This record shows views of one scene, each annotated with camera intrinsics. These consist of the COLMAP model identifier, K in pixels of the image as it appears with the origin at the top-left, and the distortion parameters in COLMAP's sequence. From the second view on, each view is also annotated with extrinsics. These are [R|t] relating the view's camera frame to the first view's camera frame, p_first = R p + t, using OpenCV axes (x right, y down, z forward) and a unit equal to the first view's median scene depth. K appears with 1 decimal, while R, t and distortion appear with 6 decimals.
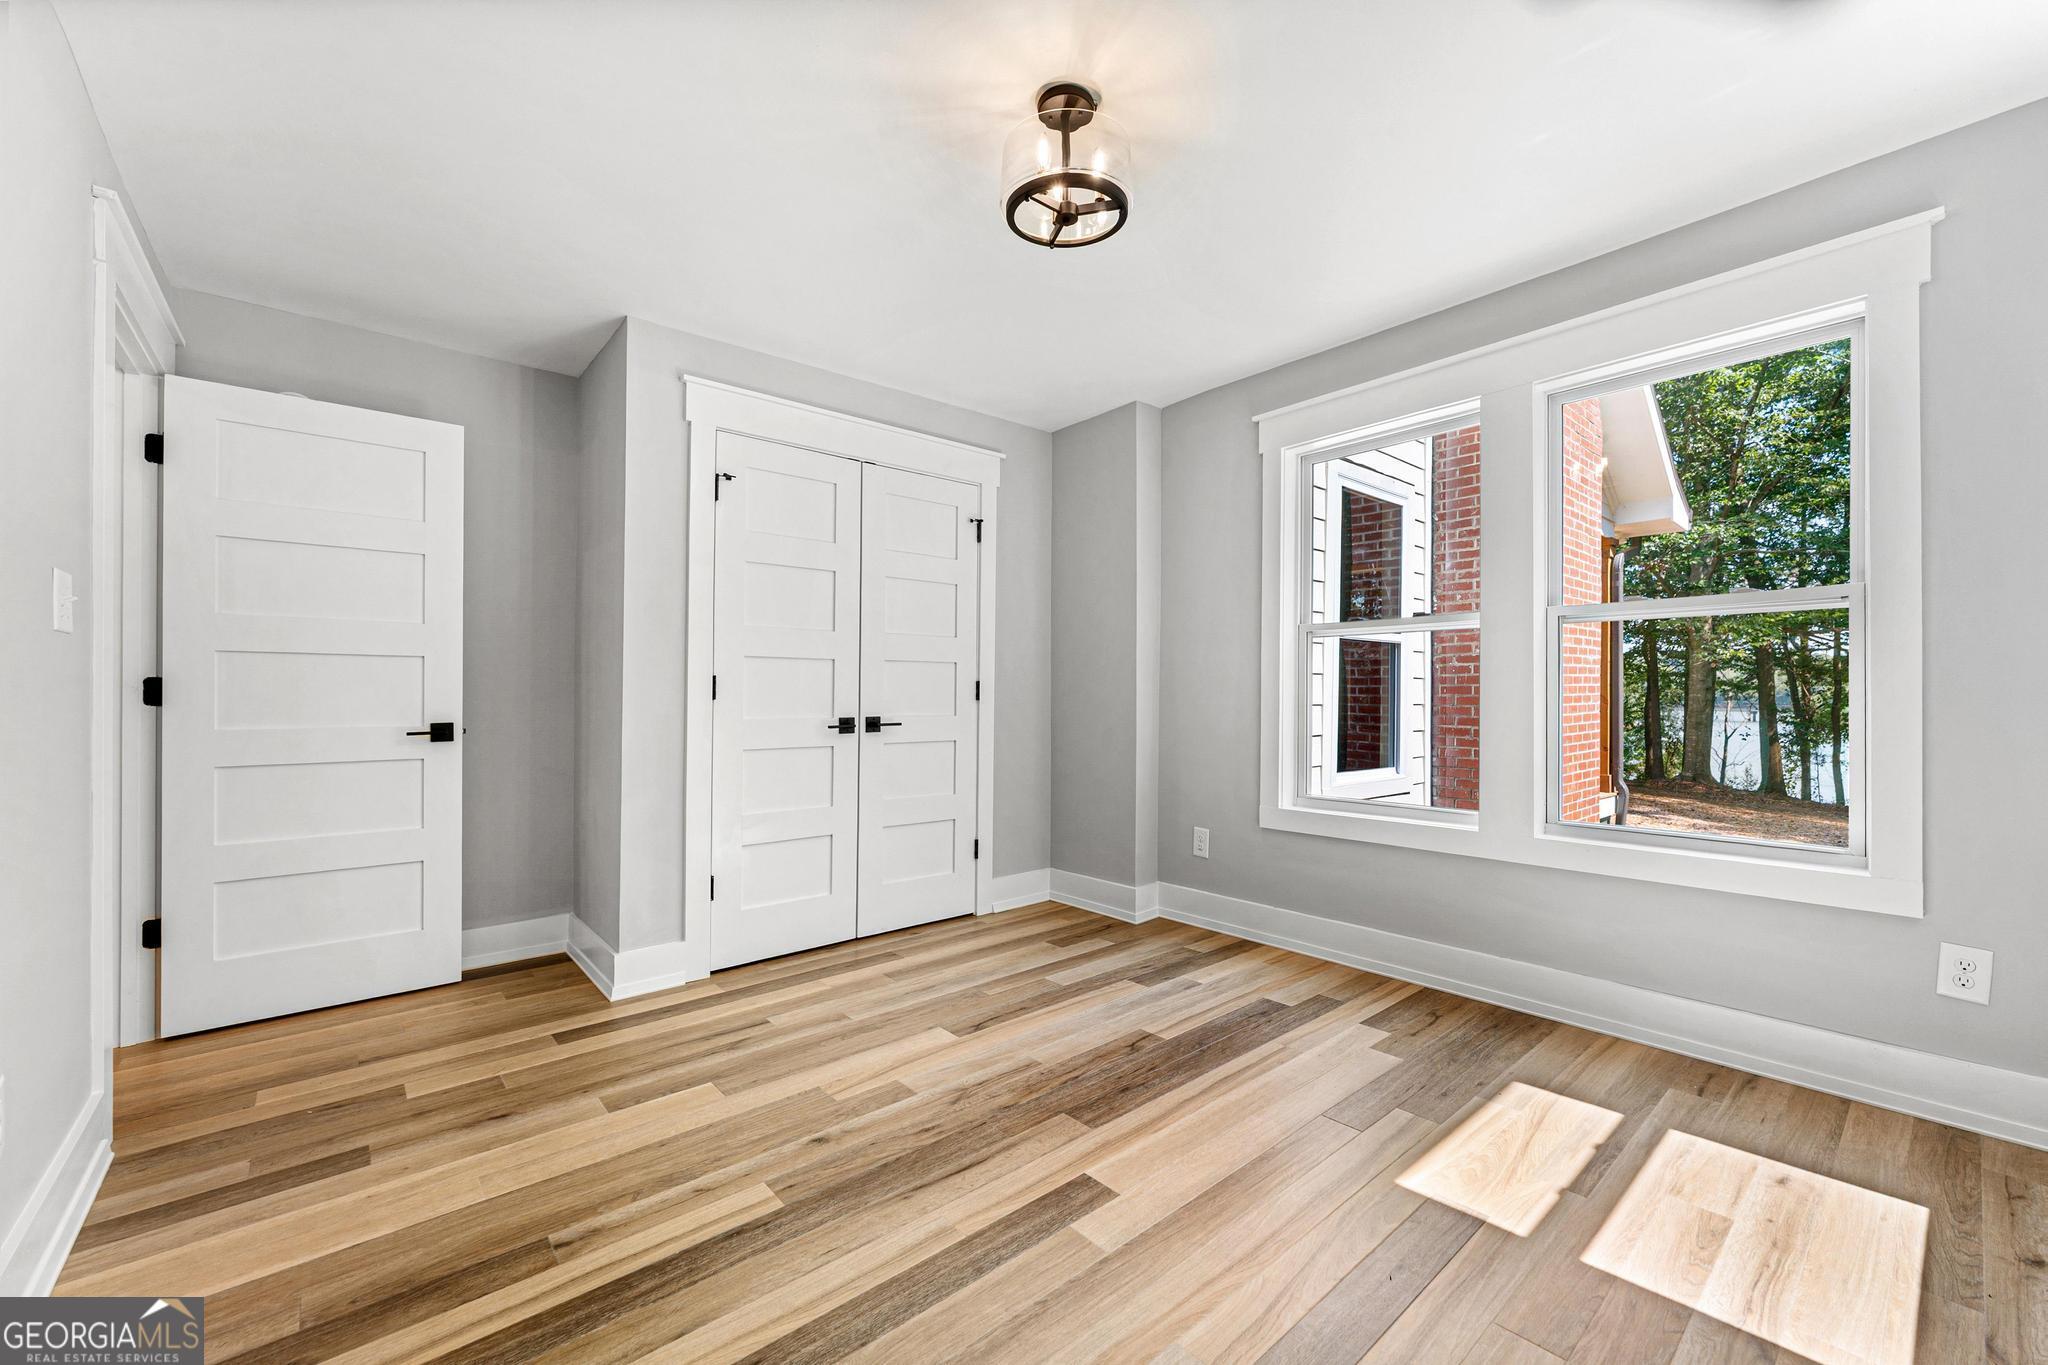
lens RADIAL K [[818.3, 0, 1014.1], [0, 818.3, 683.6], [0, 0, 1]] dist [0.003713, -0.000090]
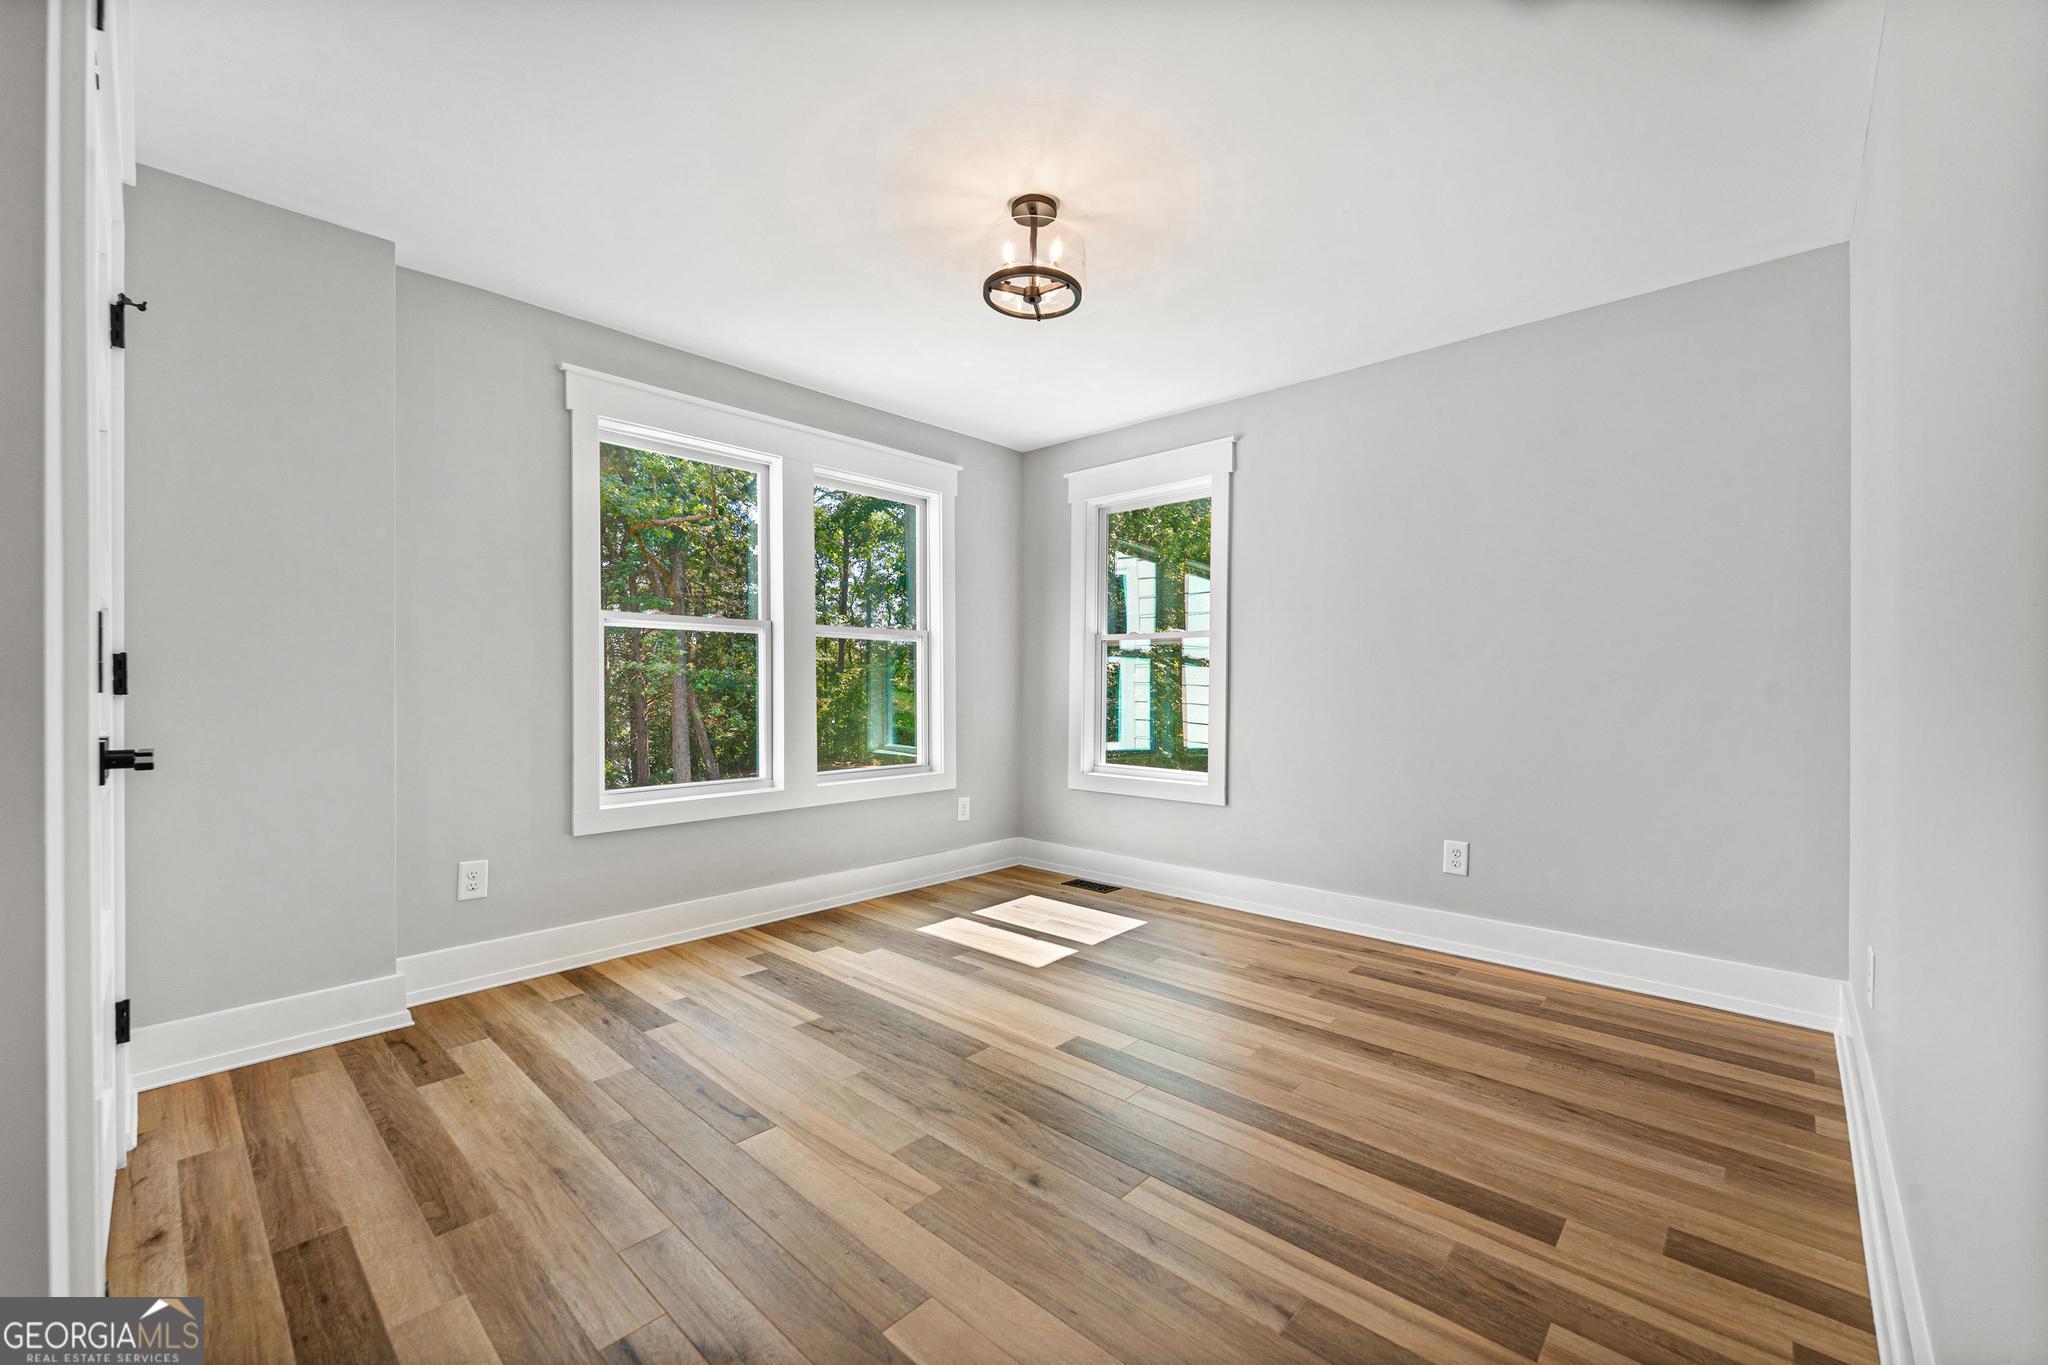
lens RADIAL K [[818.3, 0, 1011.8], [0, 818.3, 696.4], [0, 0, 1]] dist [0.003713, -0.000090]
pose [[-0.117399, -0.005960, 0.993067, -0.786644], [-0.013951, 0.999893, 0.004352, 0.016188], [-0.992987, -0.013344, -0.117470, 0.797165]]
